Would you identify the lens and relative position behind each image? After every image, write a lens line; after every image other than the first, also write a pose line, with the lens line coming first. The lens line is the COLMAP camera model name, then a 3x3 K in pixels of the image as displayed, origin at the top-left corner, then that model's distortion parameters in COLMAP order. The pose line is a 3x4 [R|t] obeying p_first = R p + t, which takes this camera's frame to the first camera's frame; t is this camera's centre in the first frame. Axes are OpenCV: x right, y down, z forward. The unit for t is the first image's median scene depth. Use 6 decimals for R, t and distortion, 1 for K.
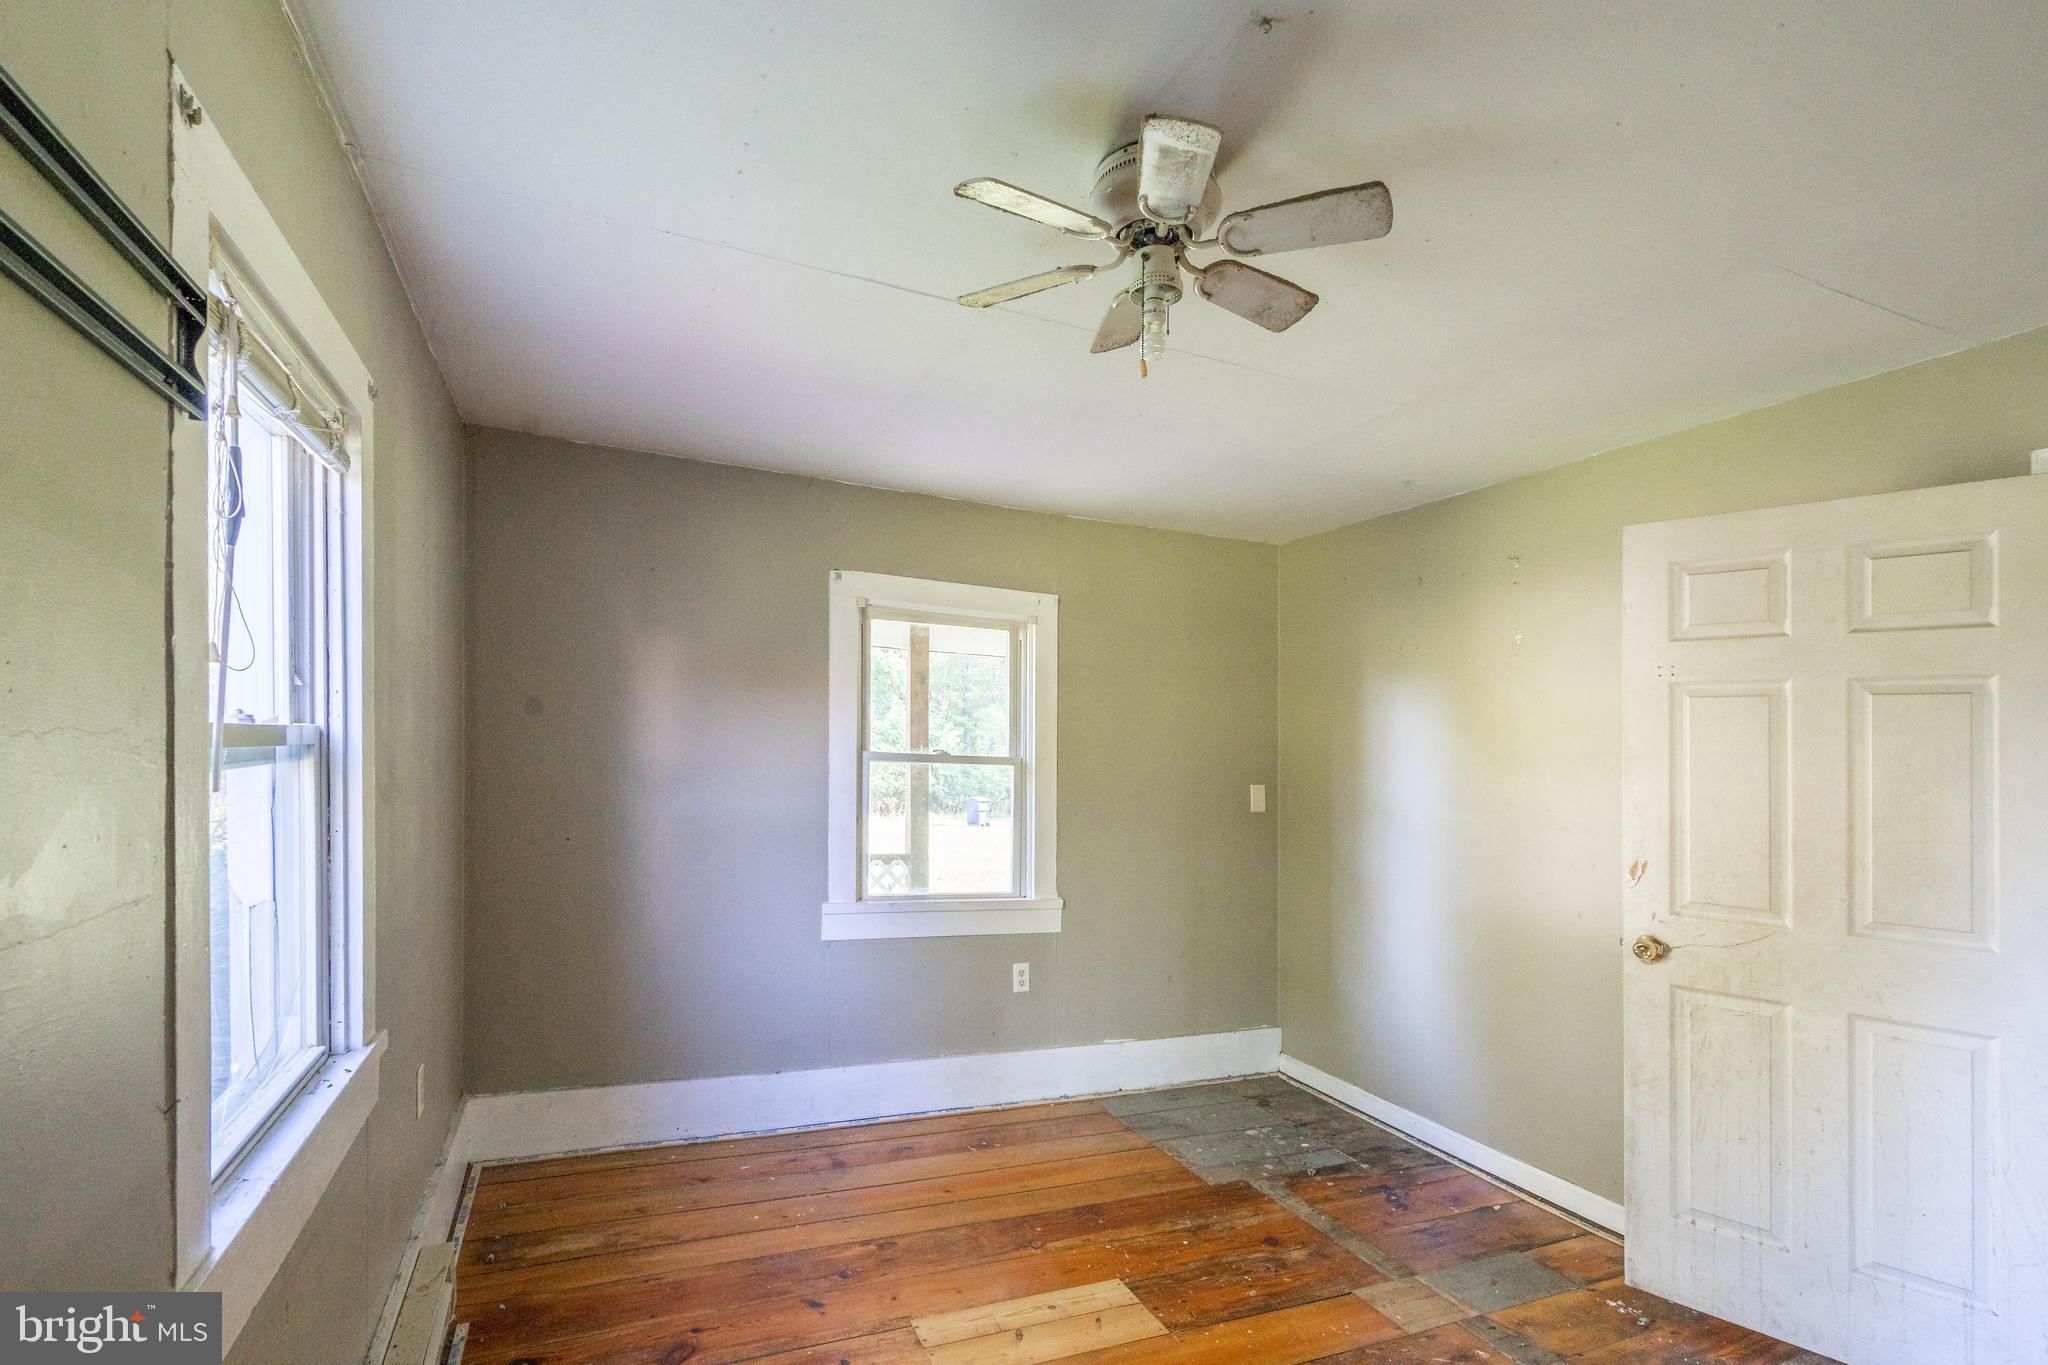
lens RADIAL K [[994.2, 0, 1019.8], [0, 994.2, 781.7], [0, 0, 1]] dist [-0.001484, 0.000859]
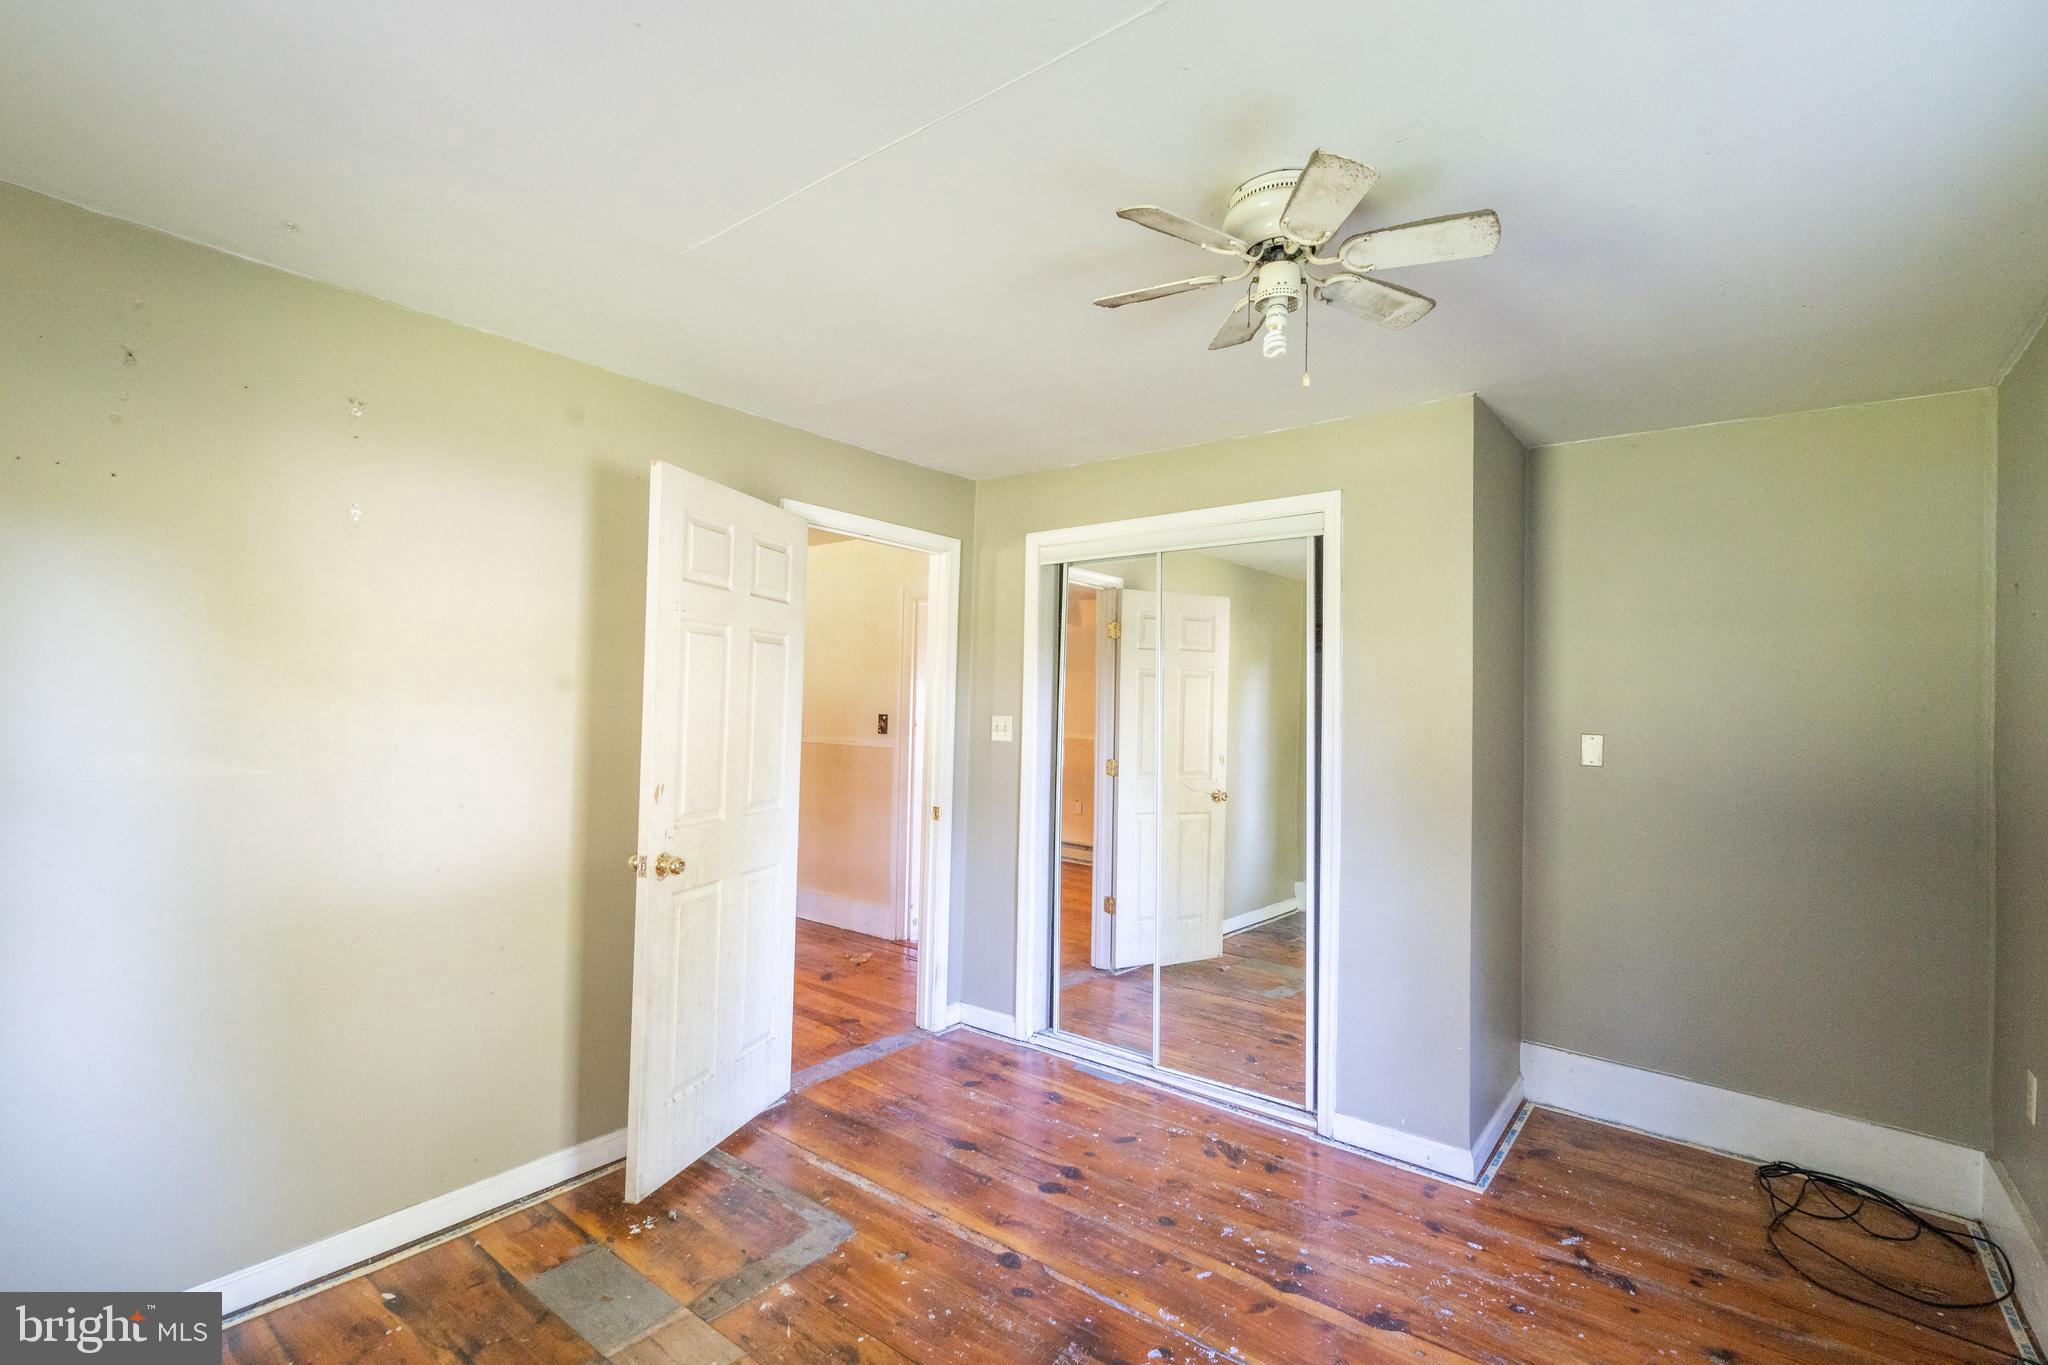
lens RADIAL K [[930.1, 0, 1024.0], [0, 930.1, 682.5], [0, 0, 1]] dist [-0.002794, -0.000380]
pose [[-0.477428, -0.019694, 0.878450, -0.412906], [-0.007341, 0.999803, 0.018425, -0.048037], [-0.878640, 0.002348, -0.477478, 1.135328]]
